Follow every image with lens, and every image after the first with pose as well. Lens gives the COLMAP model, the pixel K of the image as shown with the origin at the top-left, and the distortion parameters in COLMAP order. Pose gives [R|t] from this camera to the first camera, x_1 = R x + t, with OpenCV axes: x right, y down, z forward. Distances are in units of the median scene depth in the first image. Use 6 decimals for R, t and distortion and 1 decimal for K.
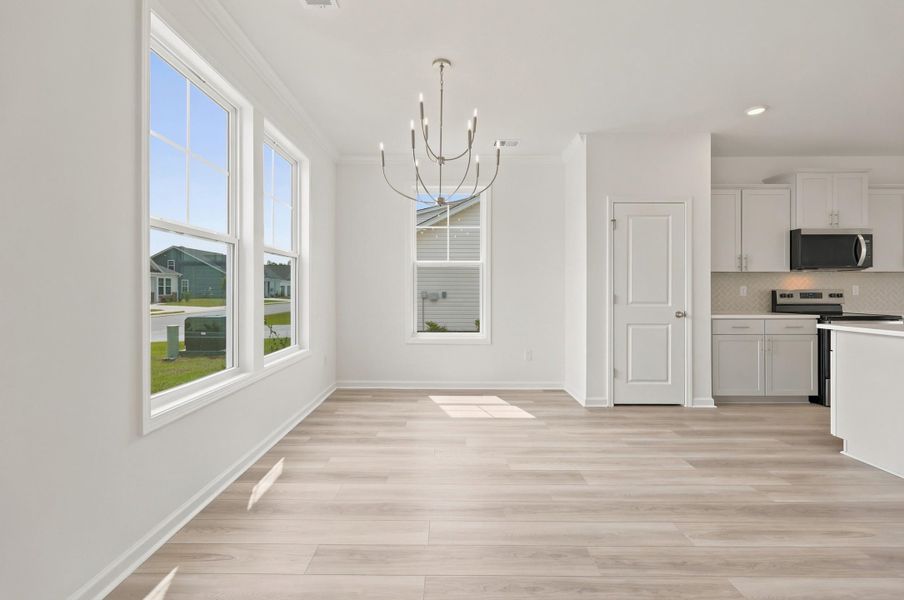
lens RADIAL K [[369.1, 0, 450.1], [0, 369.1, 293.9], [0, 0, 1]] dist [0.002618, -0.001050]
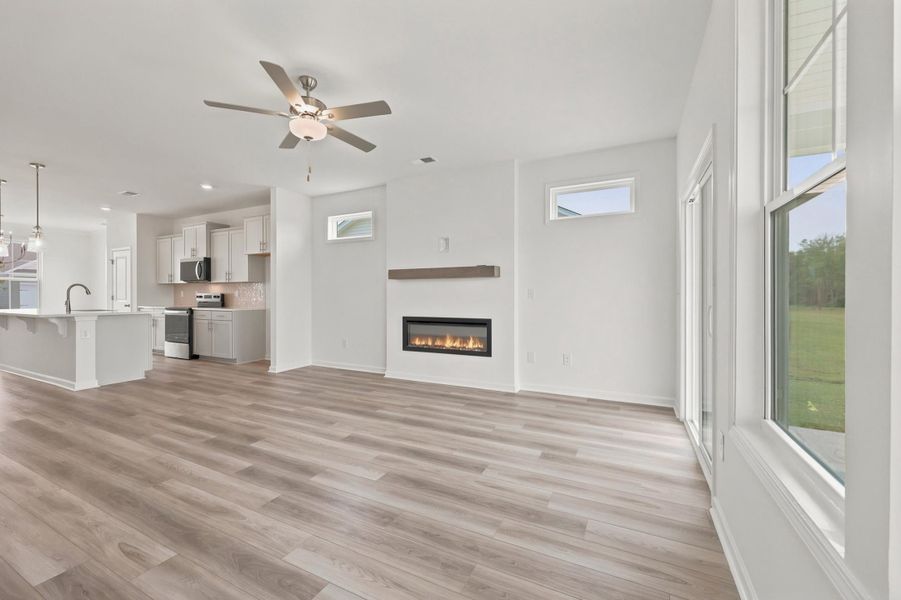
lens RADIAL K [[367.9, 0, 454.0], [0, 367.9, 291.8], [0, 0, 1]] dist [0.002618, -0.001050]
pose [[0.896962, -0.001099, -0.442106, 3.037434], [-0.006158, 0.999869, -0.014979, -0.001439], [0.442065, 0.016158, 0.896838, 0.001423]]
